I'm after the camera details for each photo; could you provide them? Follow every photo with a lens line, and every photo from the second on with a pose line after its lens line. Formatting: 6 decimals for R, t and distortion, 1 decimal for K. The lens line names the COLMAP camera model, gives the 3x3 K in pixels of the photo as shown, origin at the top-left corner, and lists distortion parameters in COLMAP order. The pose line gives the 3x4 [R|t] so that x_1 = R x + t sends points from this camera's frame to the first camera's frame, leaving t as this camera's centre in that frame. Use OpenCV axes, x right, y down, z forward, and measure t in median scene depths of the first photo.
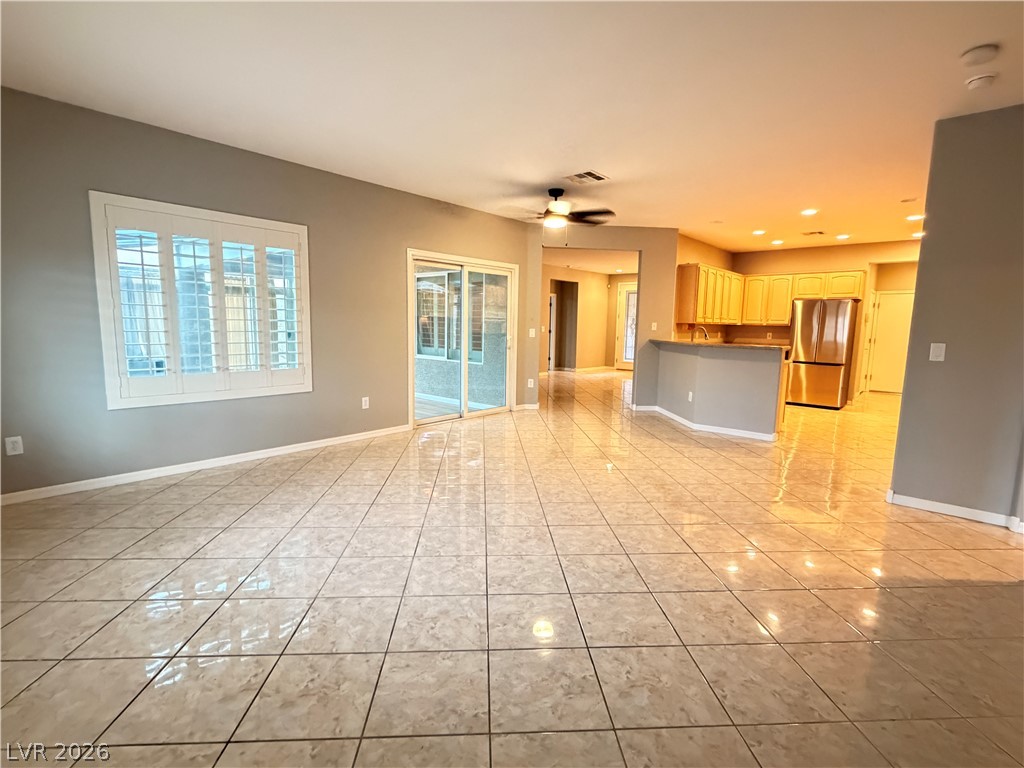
lens RADIAL K [[479.8, 0, 520.2], [0, 479.8, 382.6], [0, 0, 1]] dist [-0.003572, 0.000780]
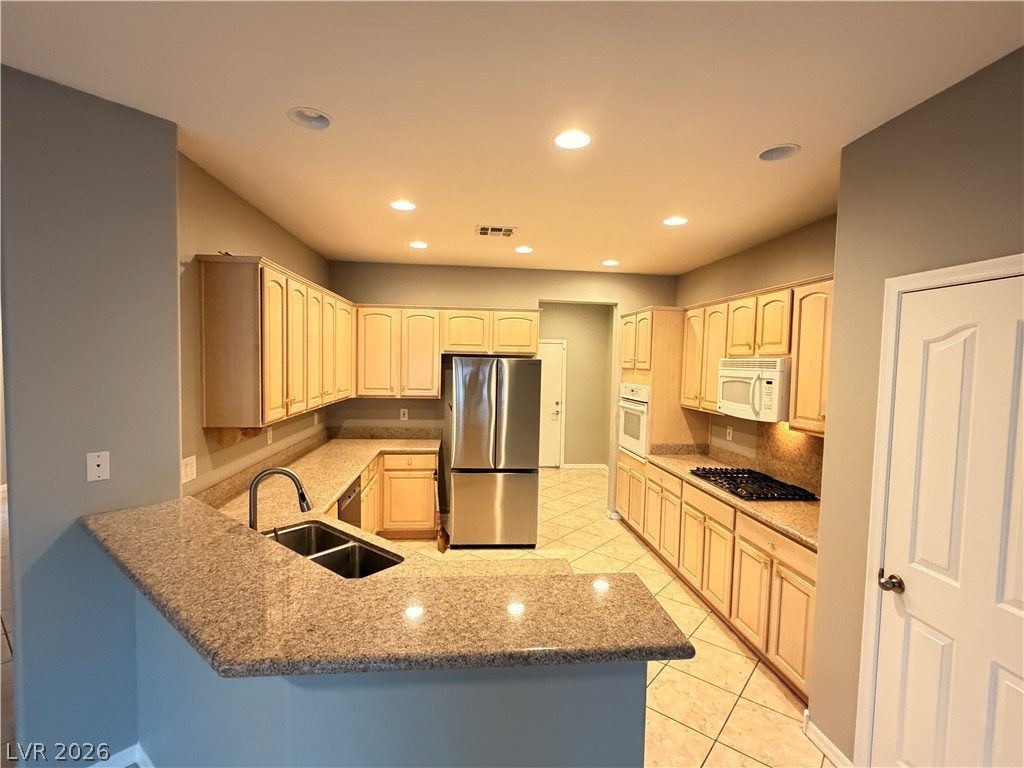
lens RADIAL K [[479.8, 0, 508.3], [0, 479.8, 384.0], [0, 0, 1]] dist [-0.003572, 0.000780]
pose [[0.684241, -0.041173, 0.728093, 0.204061], [0.082984, 0.996316, -0.021645, -0.115324], [-0.724519, 0.075231, 0.685137, 0.546315]]
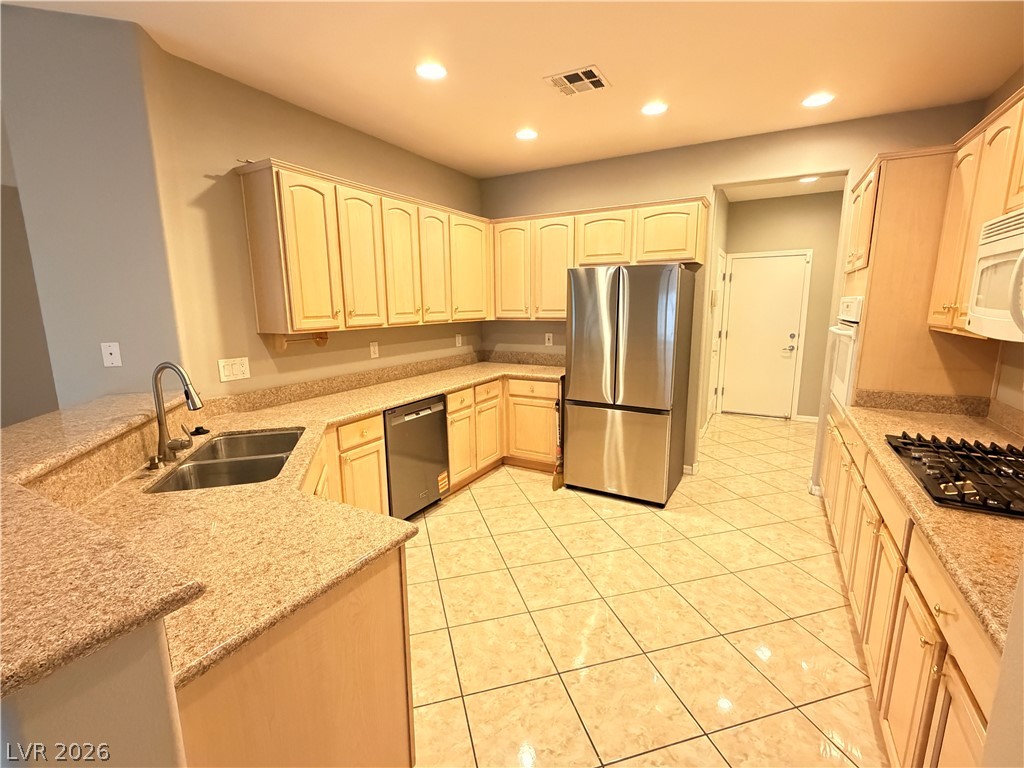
lens RADIAL K [[452.8, 0, 521.6], [0, 452.8, 383.4], [0, 0, 1]] dist [0.001467, -0.000679]
pose [[0.975081, -0.068235, 0.211096, 0.400255], [0.056780, 0.996590, 0.059864, -0.084384], [-0.214461, -0.046387, 0.975630, 0.546114]]
